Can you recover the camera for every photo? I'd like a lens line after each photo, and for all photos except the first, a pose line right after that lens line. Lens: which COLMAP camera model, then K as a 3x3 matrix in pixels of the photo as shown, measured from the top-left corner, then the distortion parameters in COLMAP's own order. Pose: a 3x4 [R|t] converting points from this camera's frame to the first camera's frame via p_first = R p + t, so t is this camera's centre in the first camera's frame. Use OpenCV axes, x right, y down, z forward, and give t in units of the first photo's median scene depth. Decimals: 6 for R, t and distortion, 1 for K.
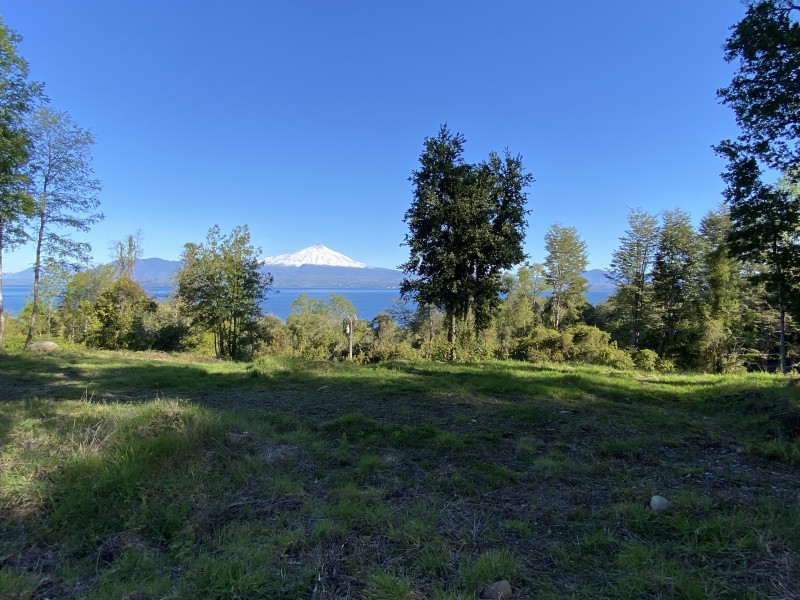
lens RADIAL K [[444.9, 0, 400.1], [0, 444.9, 301.3], [0, 0, 1]] dist [0.023692, -0.029716]
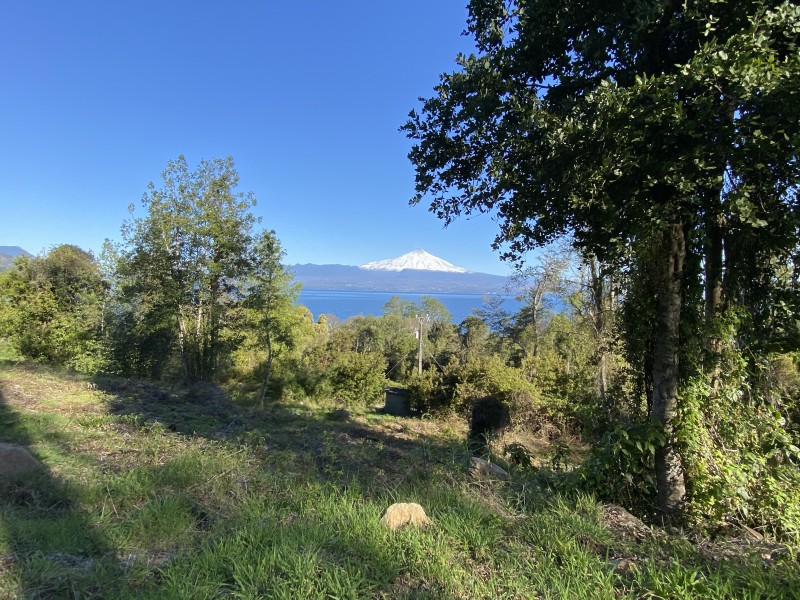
lens RADIAL K [[444.9, 0, 392.5], [0, 444.9, 293.9], [0, 0, 1]] dist [0.023692, -0.029716]
pose [[0.971326, 0.021554, -0.236772, 0.048219], [-0.028159, 0.999302, -0.024549, 0.050801], [0.236078, 0.030512, 0.971255, 0.864277]]
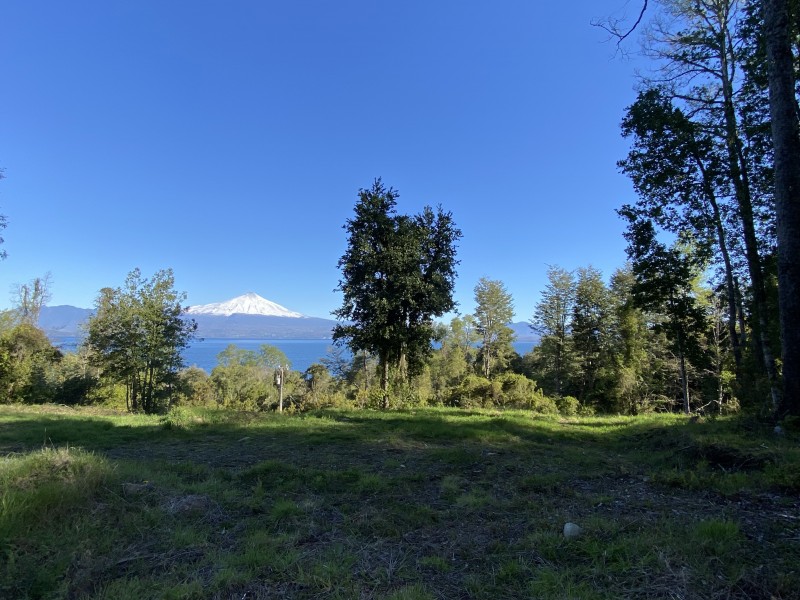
lens RADIAL K [[444.9, 0, 401.5], [0, 444.9, 300.2], [0, 0, 1]] dist [0.023692, -0.029716]
pose [[0.989378, 0.015305, 0.144558, 0.009350], [0.001574, 0.993255, -0.115937, 0.011044], [-0.145357, 0.114933, 0.982681, -0.002150]]
